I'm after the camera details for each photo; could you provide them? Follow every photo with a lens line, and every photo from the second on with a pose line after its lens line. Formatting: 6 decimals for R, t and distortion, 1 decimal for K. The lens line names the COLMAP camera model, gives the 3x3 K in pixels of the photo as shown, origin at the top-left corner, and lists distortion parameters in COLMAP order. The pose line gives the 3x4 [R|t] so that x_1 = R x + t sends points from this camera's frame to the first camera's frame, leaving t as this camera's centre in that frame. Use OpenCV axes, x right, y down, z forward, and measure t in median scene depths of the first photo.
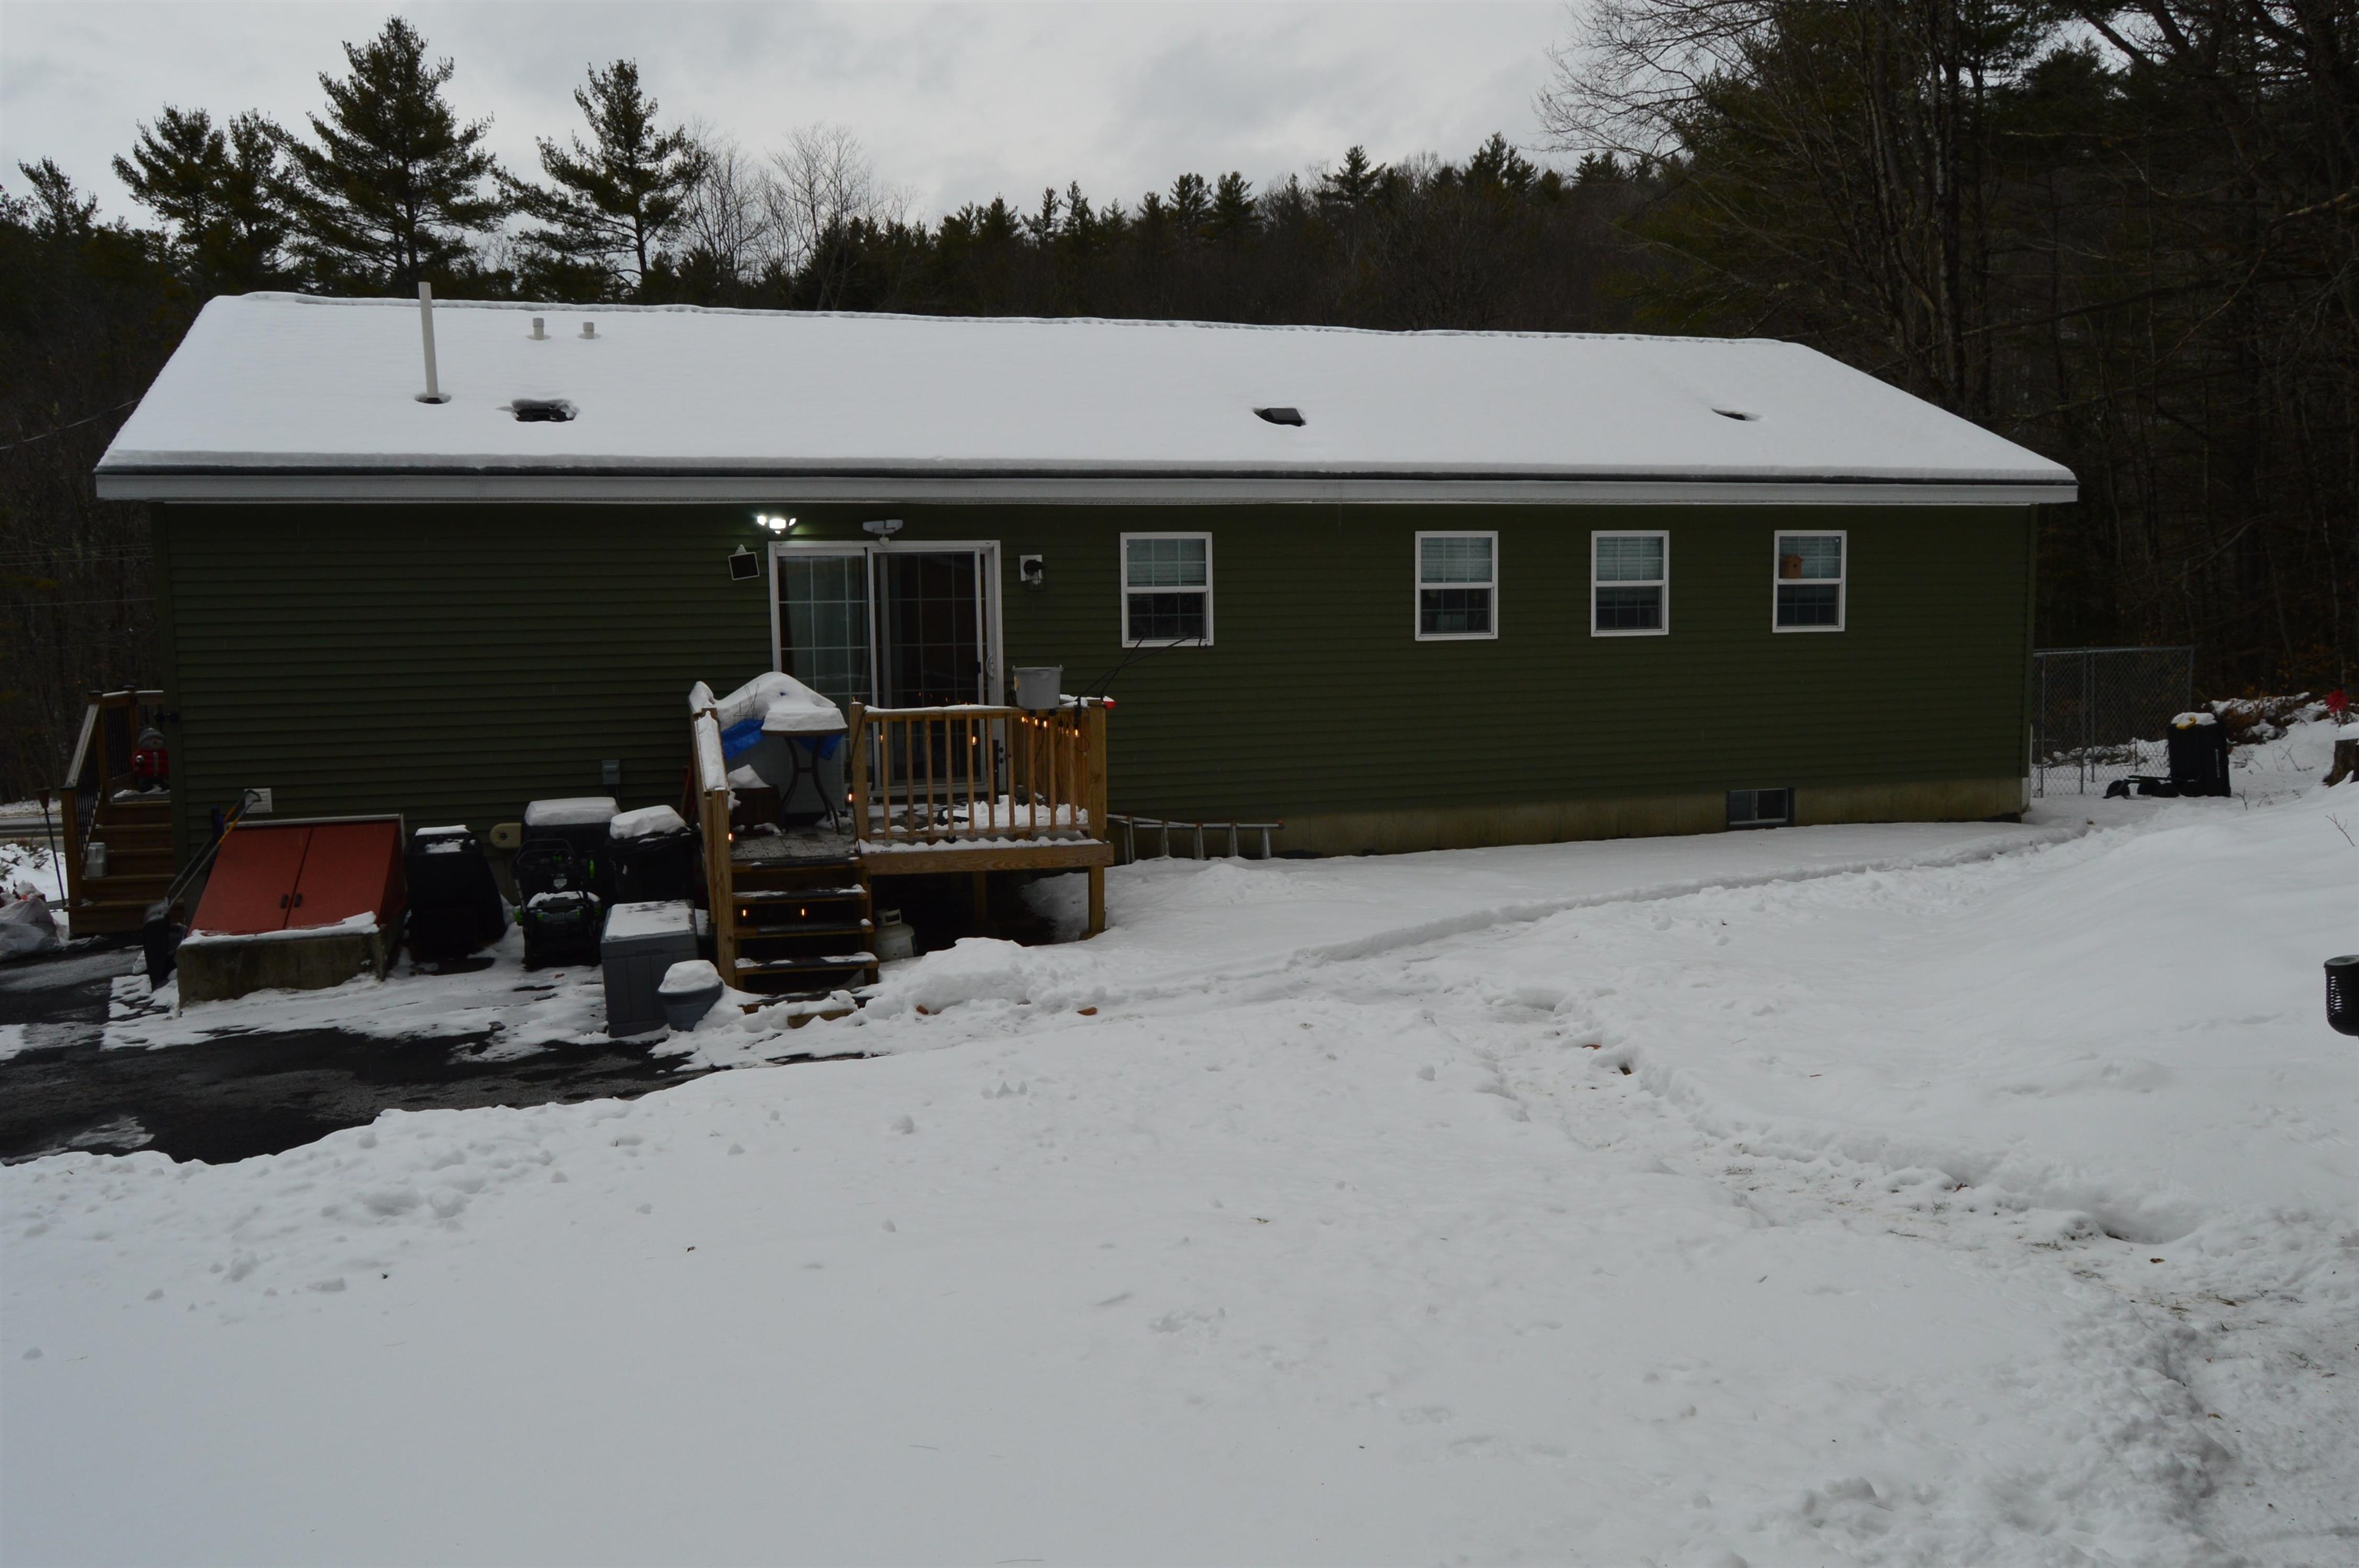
lens RADIAL K [[1850.9, 0, 1173.5], [0, 1850.9, 785.6], [0, 0, 1]] dist [-0.006302, -0.004090]
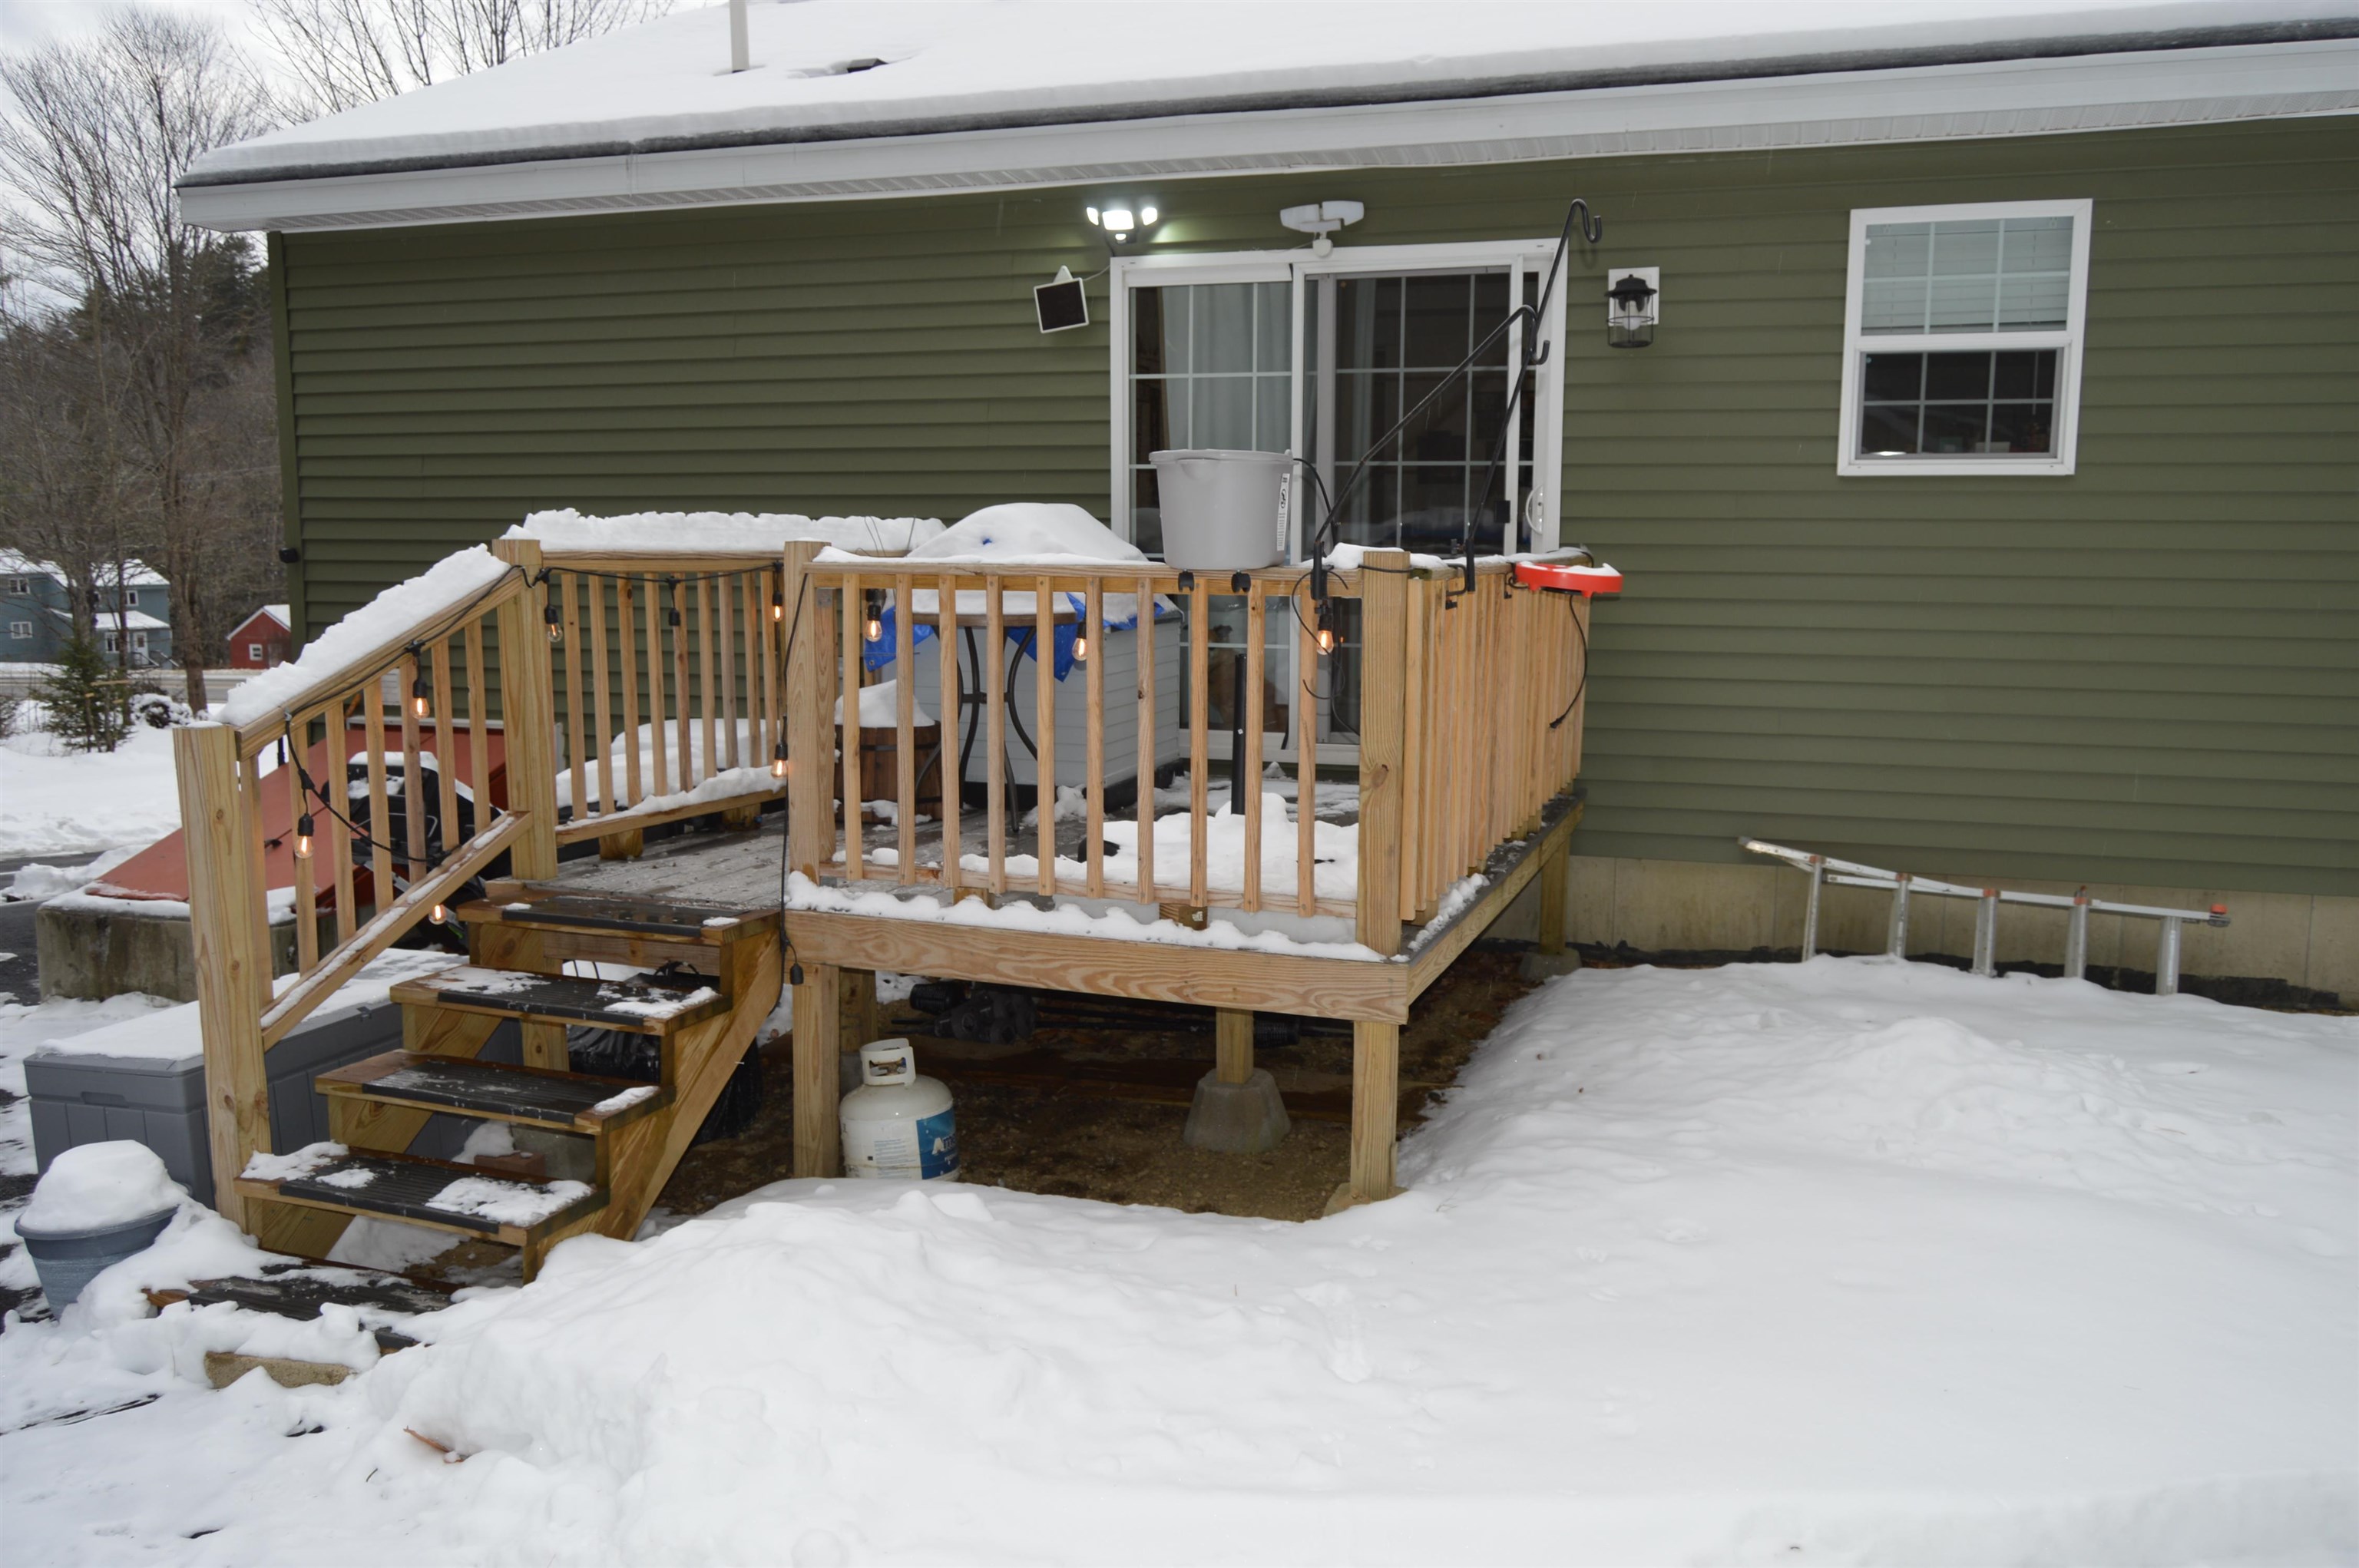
lens RADIAL K [[1850.9, 0, 1196.6], [0, 1850.9, 784.3], [0, 0, 1]] dist [-0.006302, -0.004090]
pose [[0.820907, 0.096467, -0.562855, 0.107391], [-0.074135, 0.995290, 0.062458, -0.018201], [0.566229, -0.009545, 0.824193, 0.574194]]
